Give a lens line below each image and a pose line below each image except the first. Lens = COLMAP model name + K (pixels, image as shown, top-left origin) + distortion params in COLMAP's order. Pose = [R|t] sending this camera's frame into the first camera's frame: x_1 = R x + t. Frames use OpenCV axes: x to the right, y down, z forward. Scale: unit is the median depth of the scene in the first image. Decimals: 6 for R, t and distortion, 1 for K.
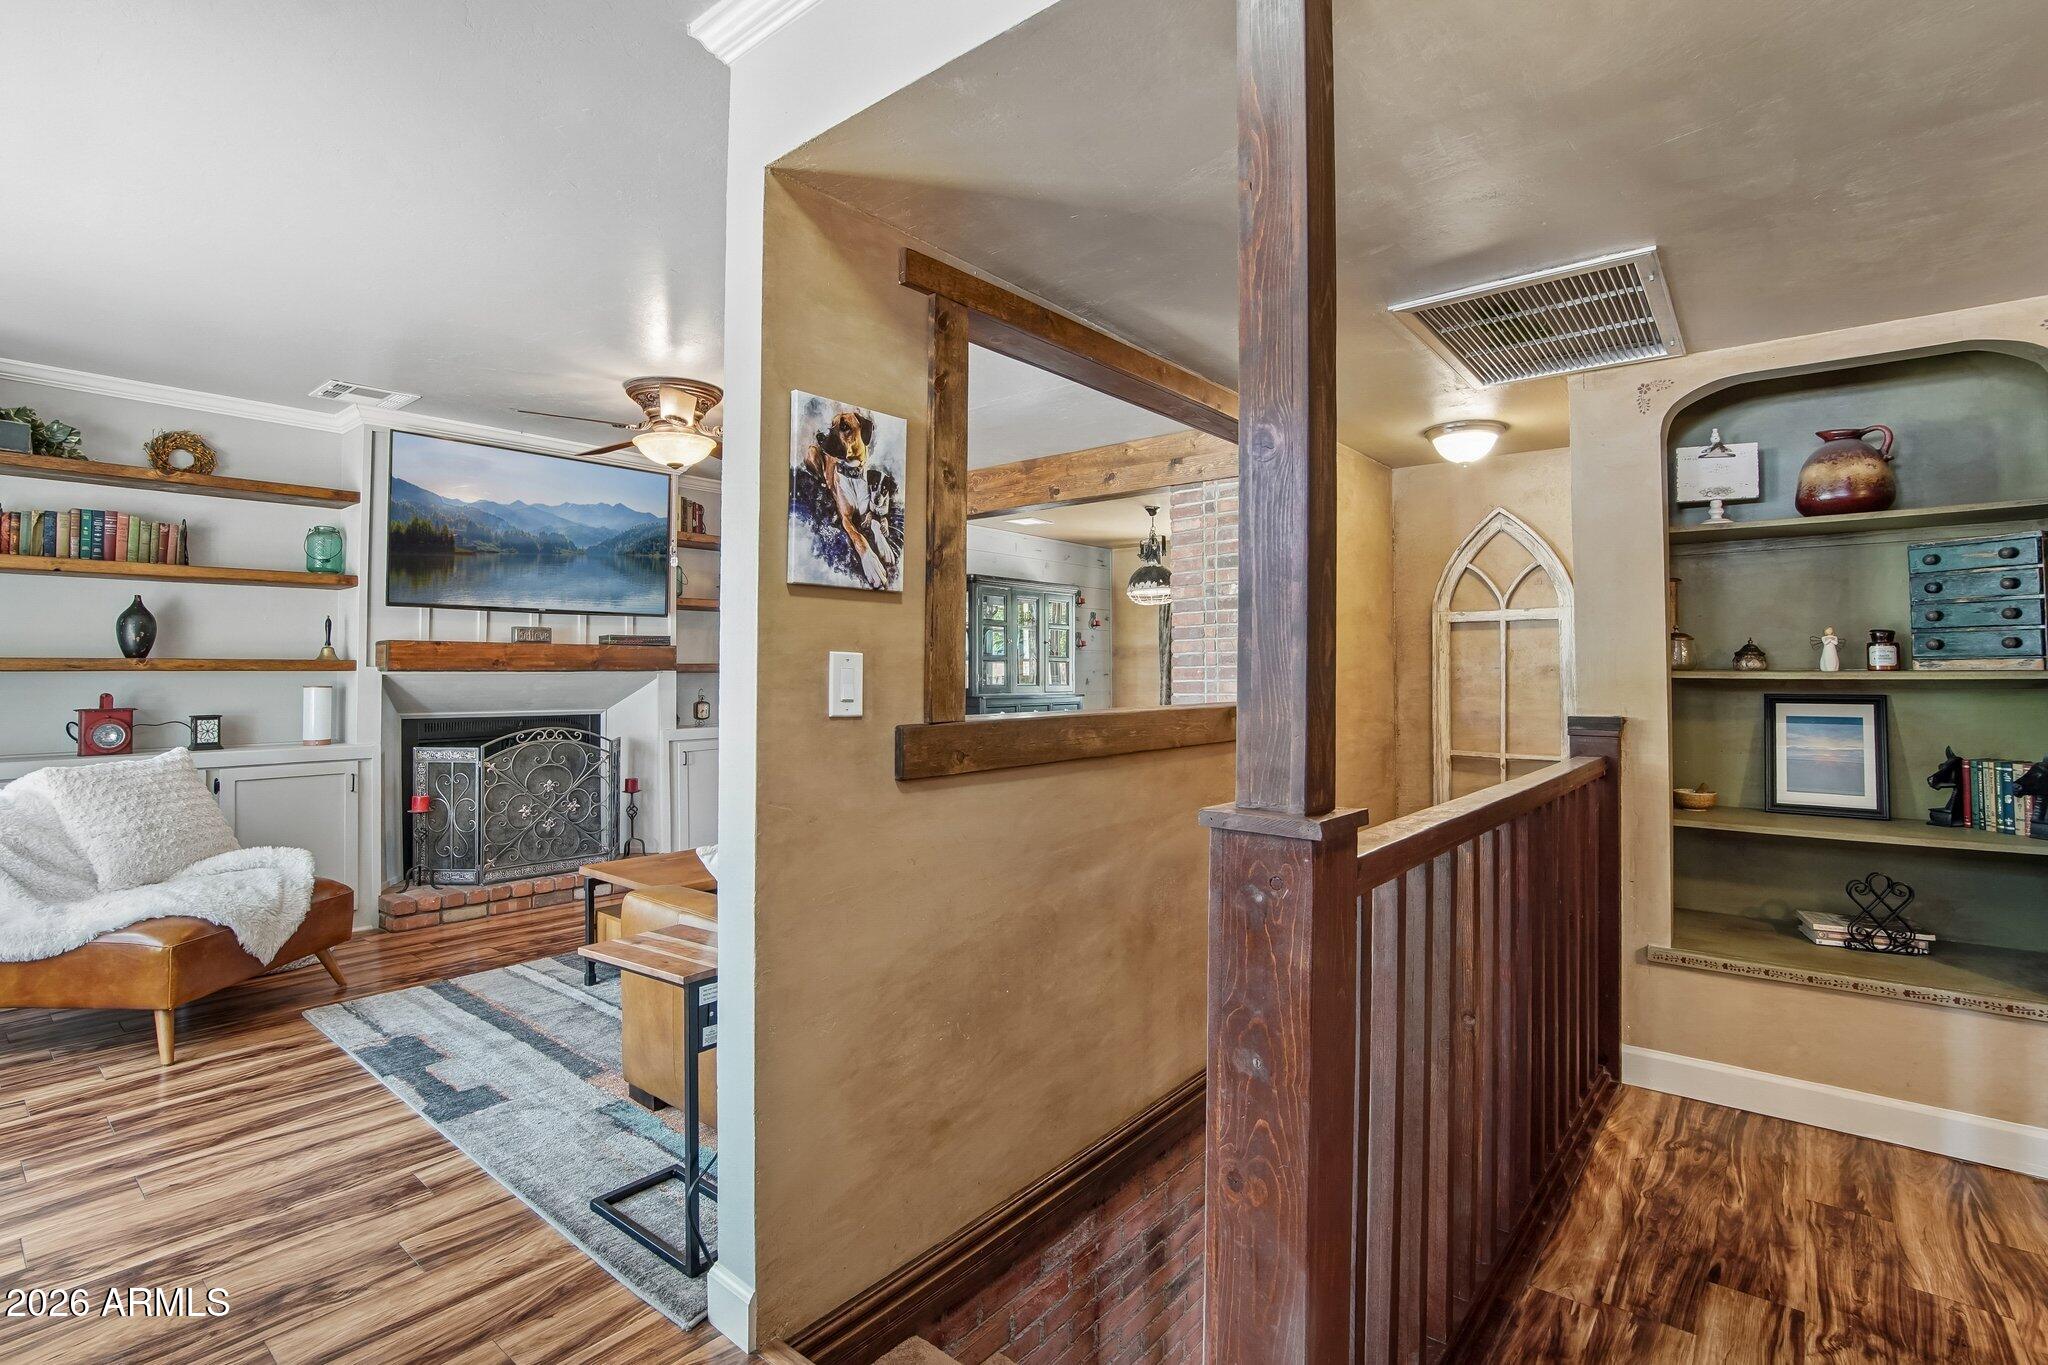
lens RADIAL K [[963.5, 0, 1028.2], [0, 963.5, 659.9], [0, 0, 1]] dist [-0.039849, 0.008581]
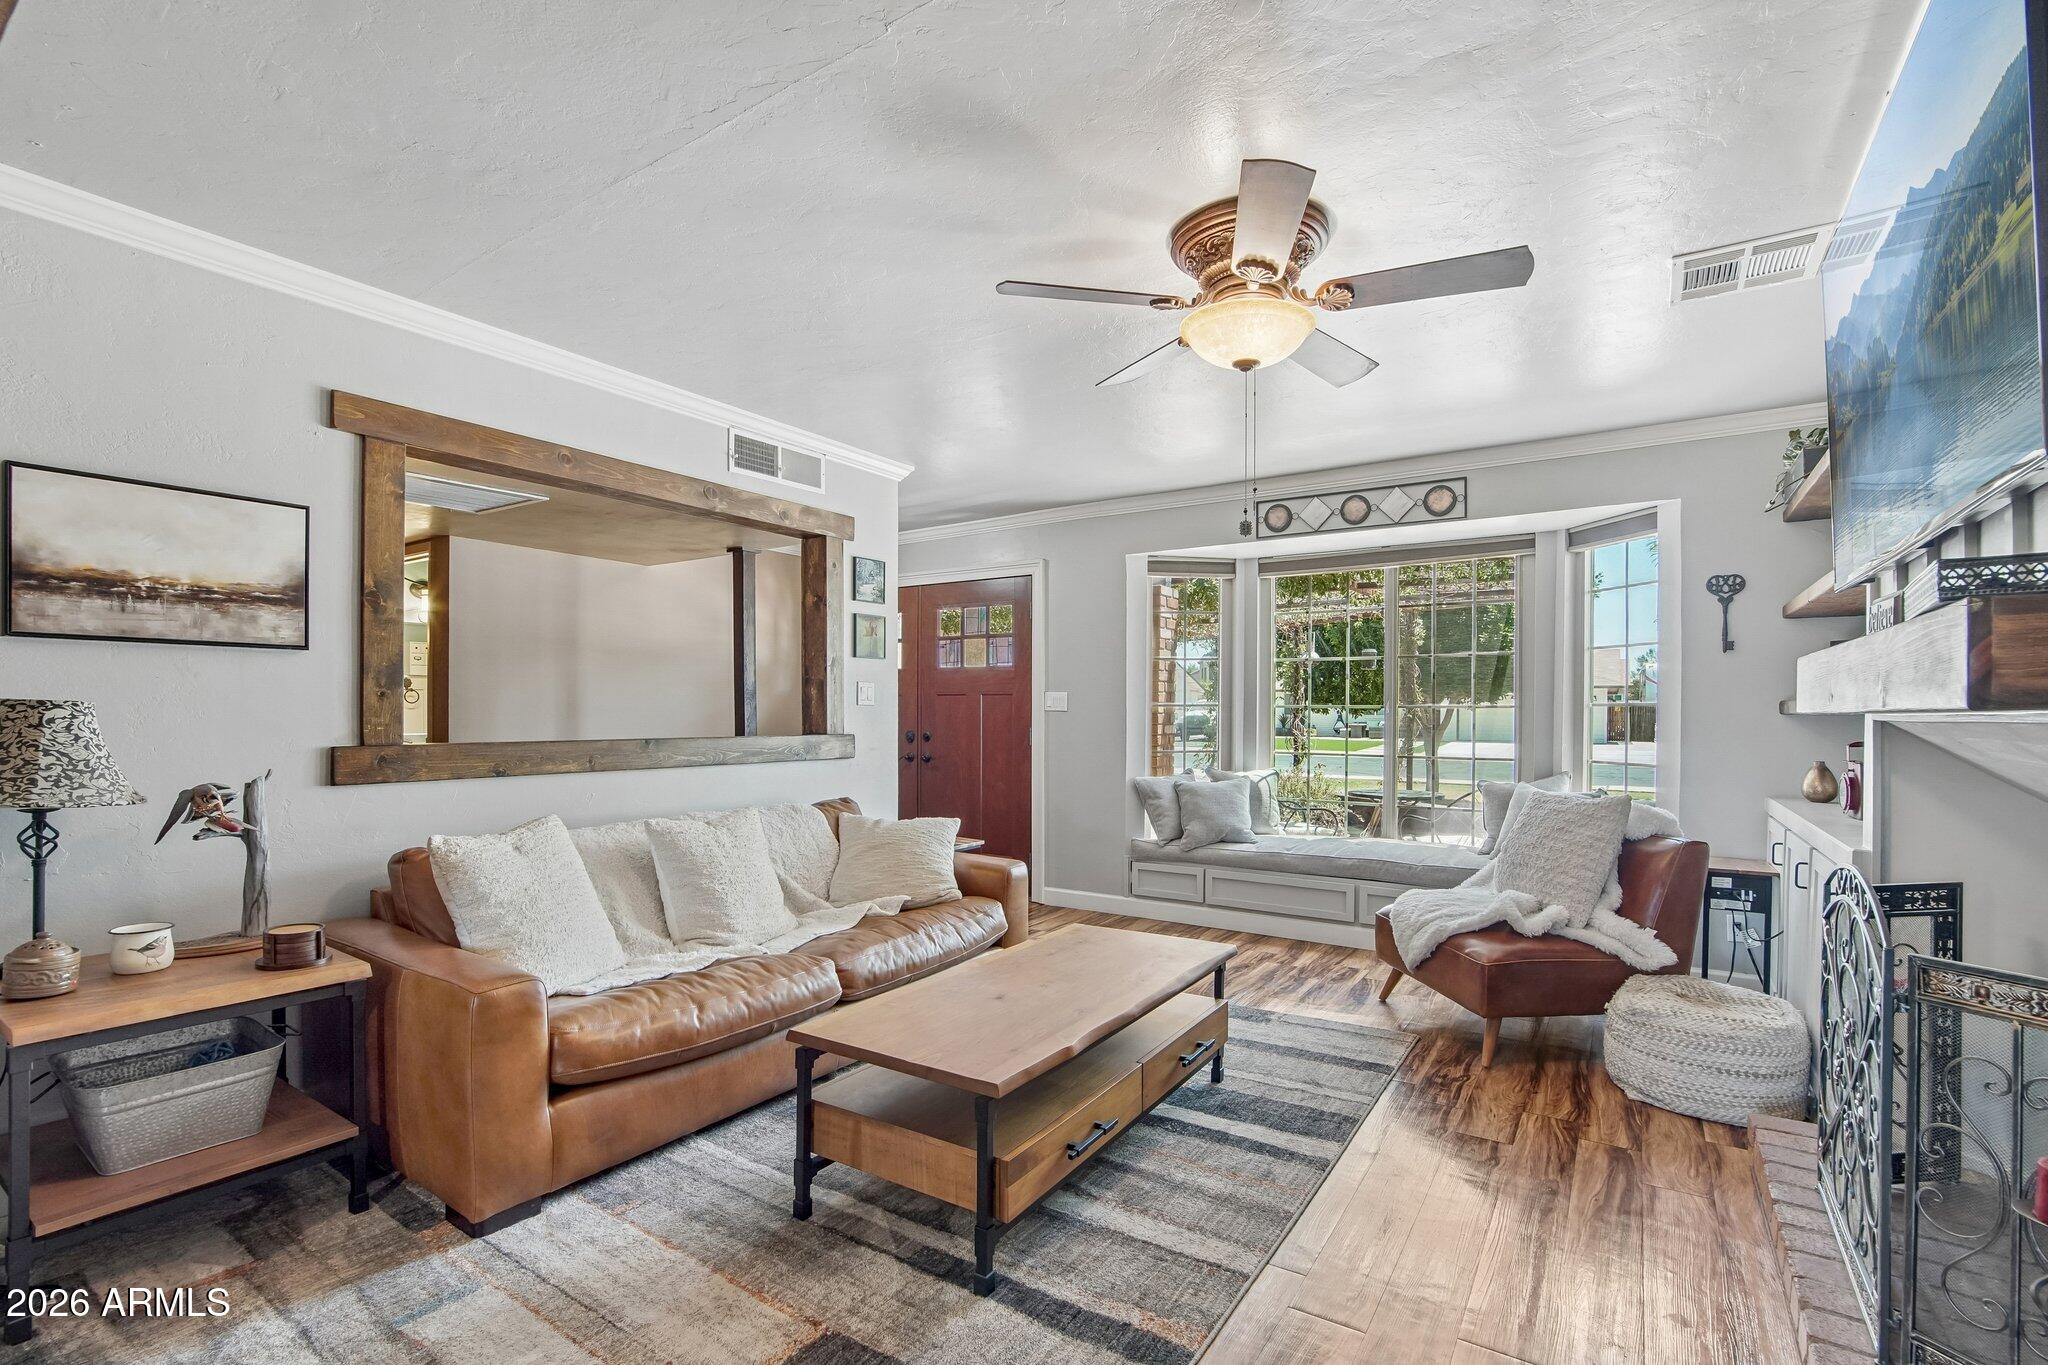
lens RADIAL K [[932.8, 0, 1018.2], [0, 932.8, 718.7], [0, 0, 1]] dist [-0.034370, 0.000164]
pose [[-0.995371, -0.003390, -0.096050, -0.185074], [-0.002711, 0.999970, -0.007206, 0.022717], [0.096071, -0.006912, -0.995350, 1.660856]]
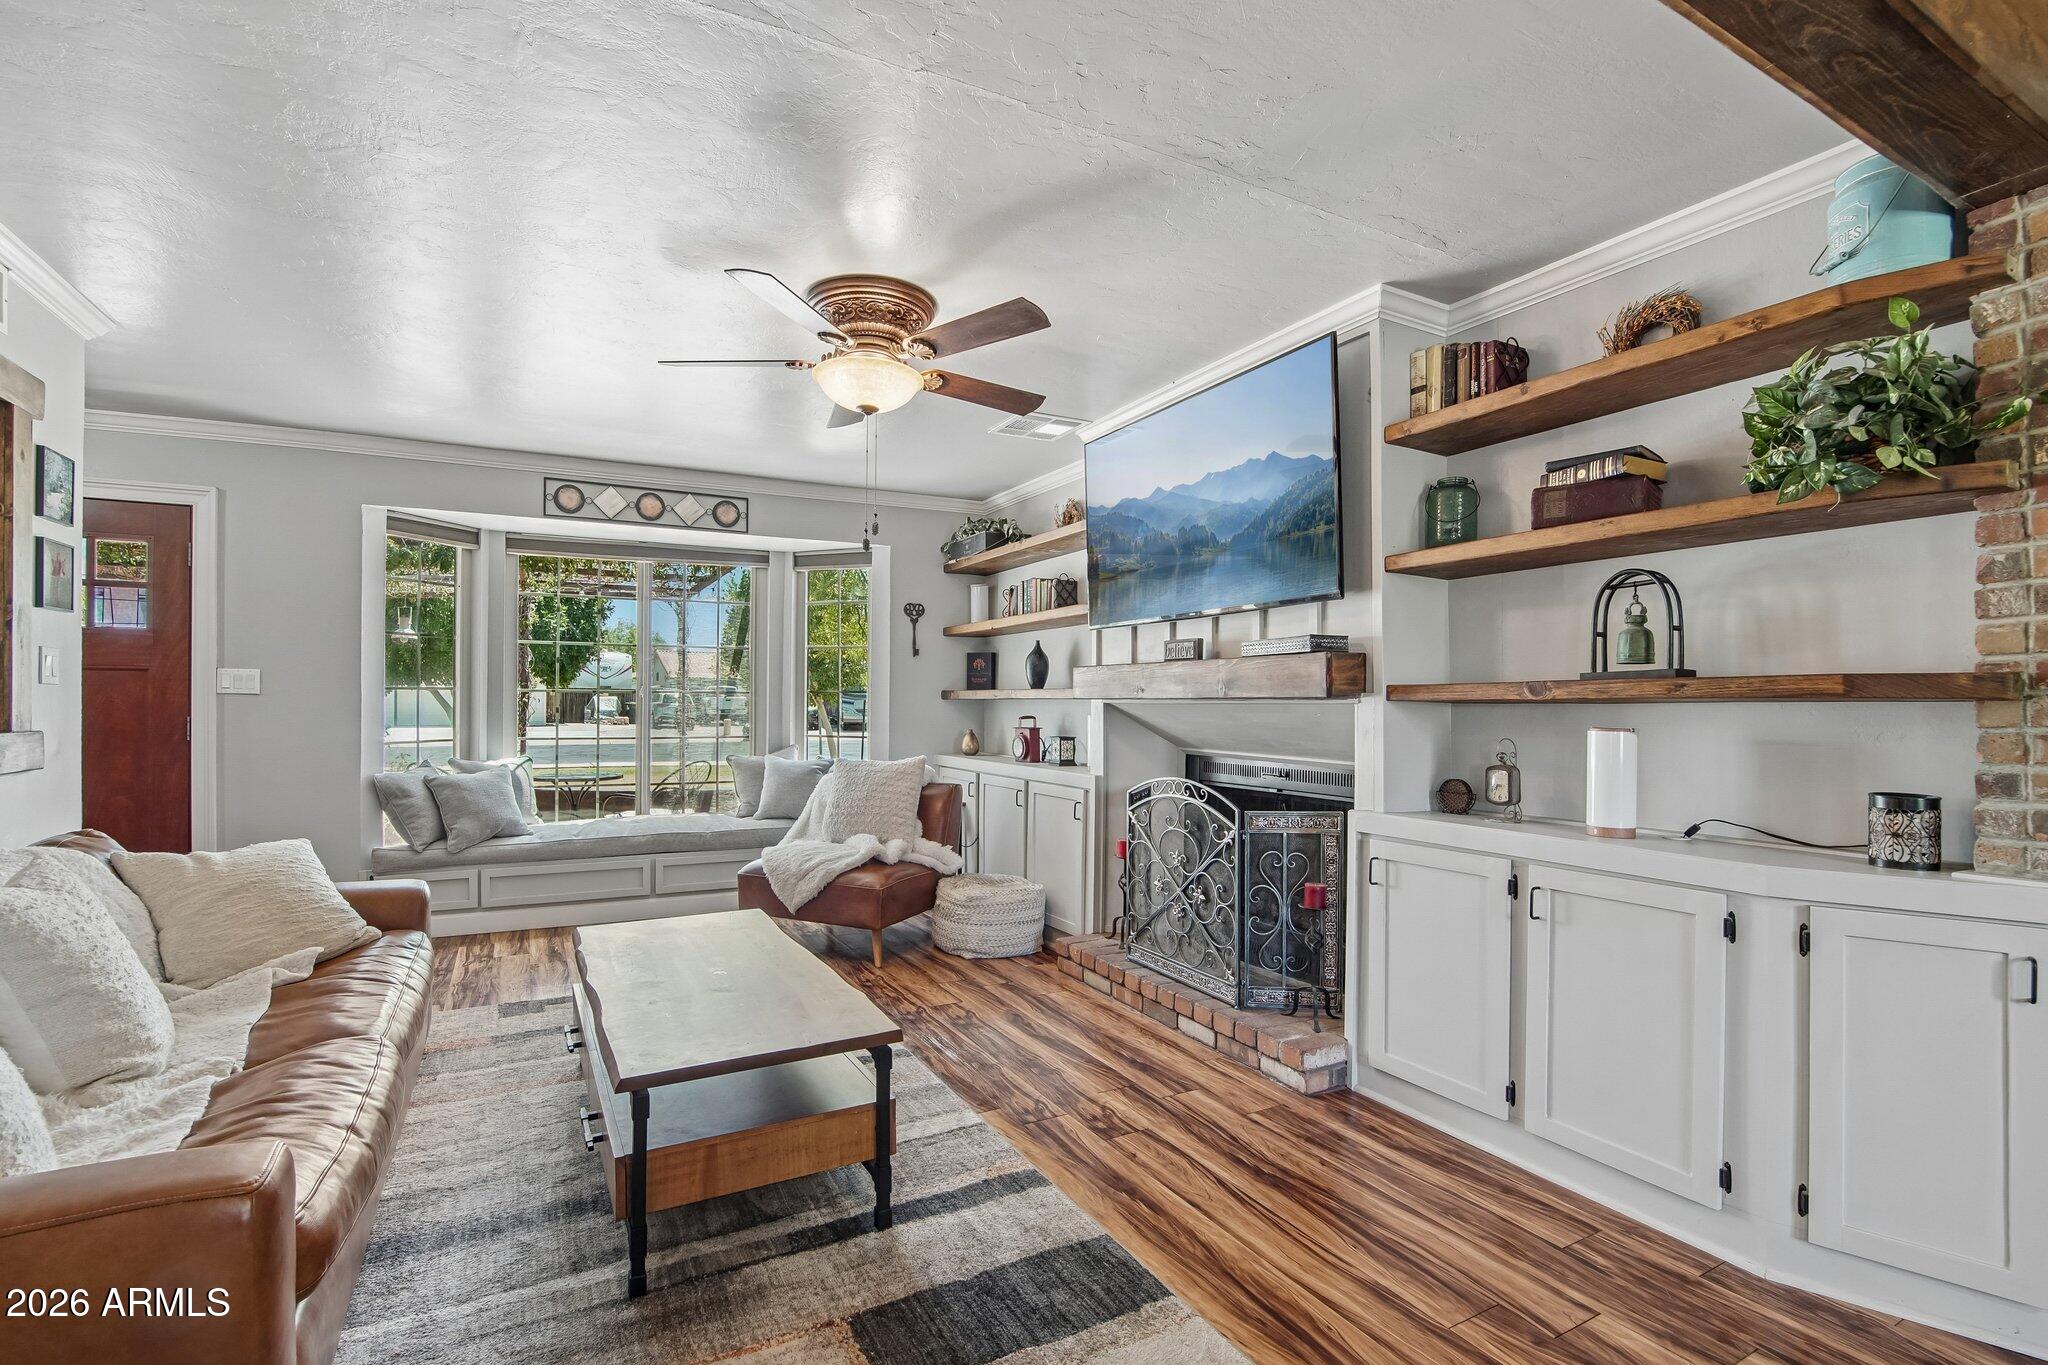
lens RADIAL K [[931.3, 0, 997.8], [0, 931.3, 701.7], [0, 0, 1]] dist [-0.028241, 0.000258]
pose [[-0.389969, -0.000955, -0.920827, 0.252014], [0.007149, 0.999966, -0.004064, 0.019711], [0.920800, -0.008168, -0.389949, 1.447455]]
